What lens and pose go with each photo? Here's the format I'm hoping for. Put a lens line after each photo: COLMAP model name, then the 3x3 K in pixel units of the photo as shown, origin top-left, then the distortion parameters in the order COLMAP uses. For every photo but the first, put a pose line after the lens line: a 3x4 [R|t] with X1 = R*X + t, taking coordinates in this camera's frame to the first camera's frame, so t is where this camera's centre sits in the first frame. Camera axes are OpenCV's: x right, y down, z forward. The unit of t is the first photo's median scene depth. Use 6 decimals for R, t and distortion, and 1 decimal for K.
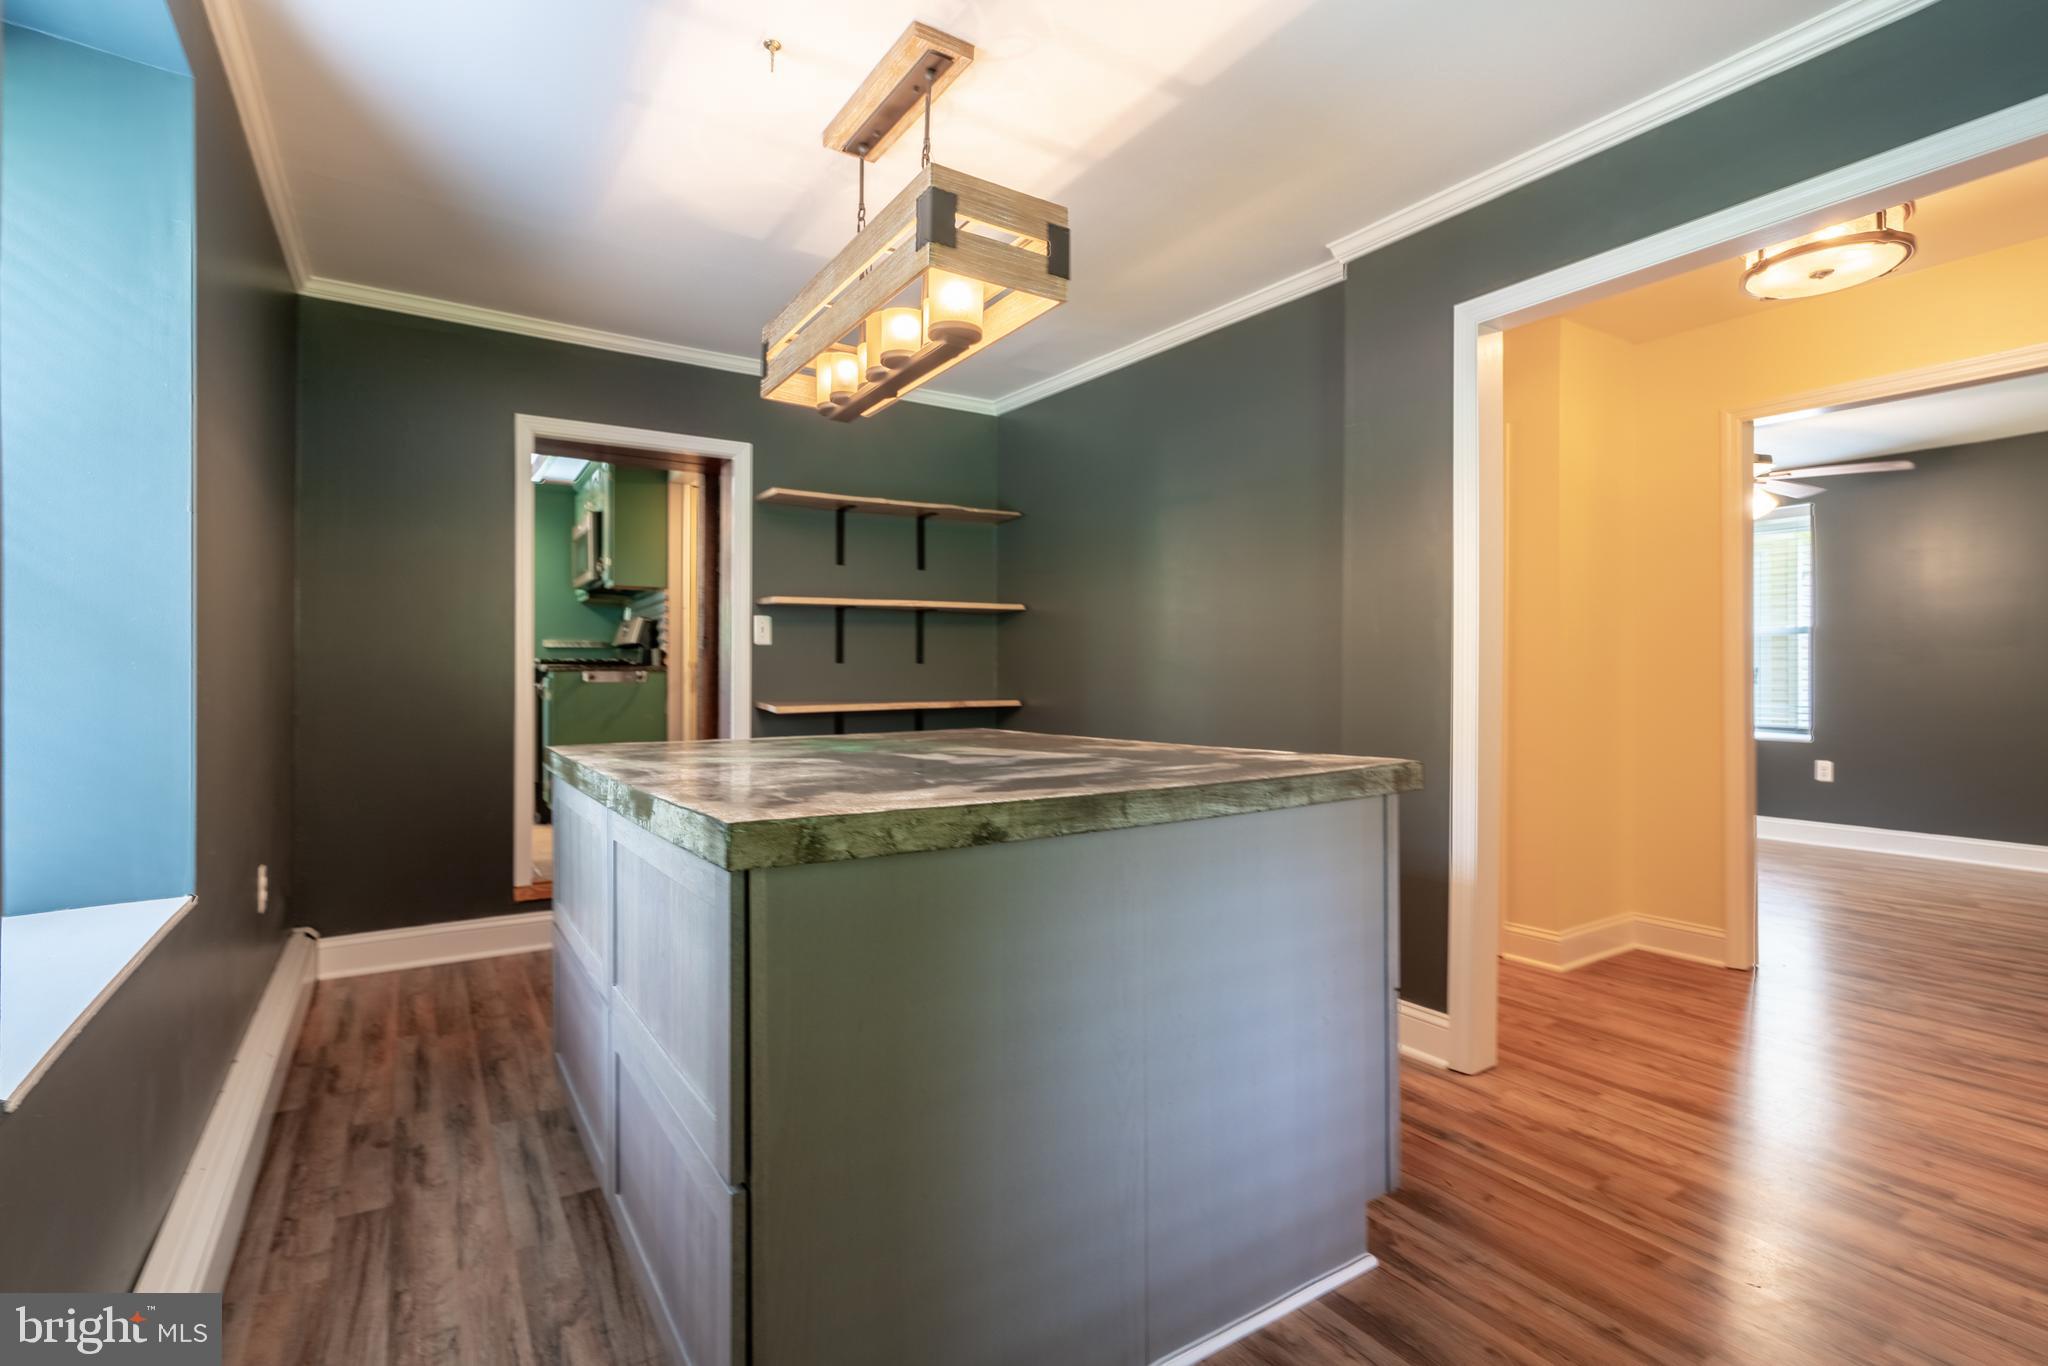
lens RADIAL K [[929.7, 0, 1009.9], [0, 929.7, 686.1], [0, 0, 1]] dist [-0.010830, 0.003365]
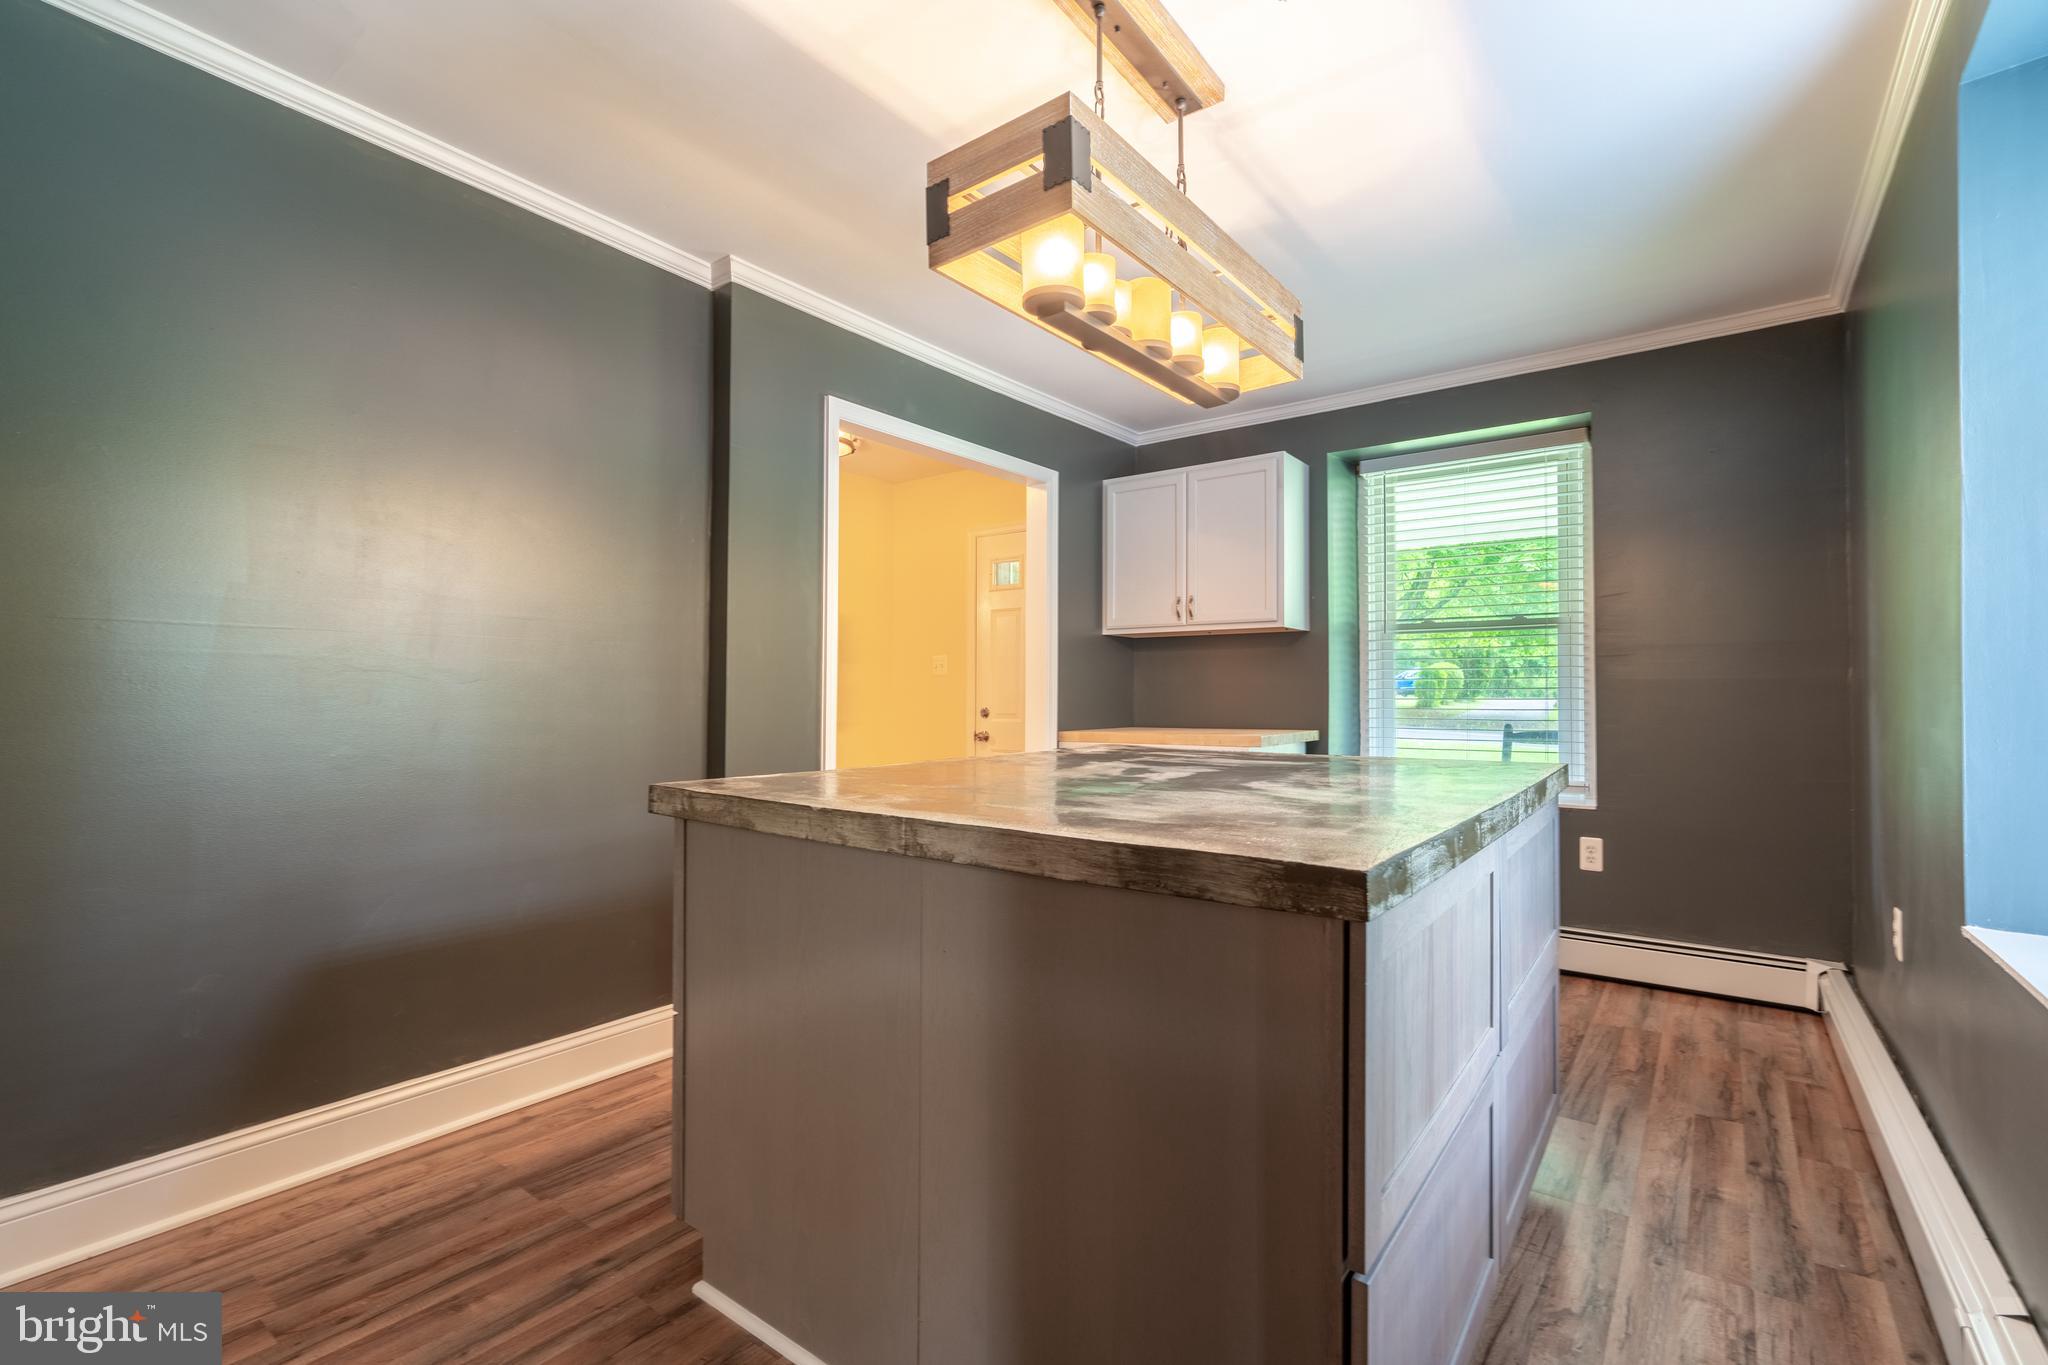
lens RADIAL K [[929.7, 0, 1019.0], [0, 929.7, 688.0], [0, 0, 1]] dist [-0.010830, 0.003365]
pose [[-0.341253, 0.013308, 0.939877, -1.587242], [0.003548, 0.999911, -0.012869, -0.005999], [-0.939965, -0.001057, -0.341270, 2.456448]]
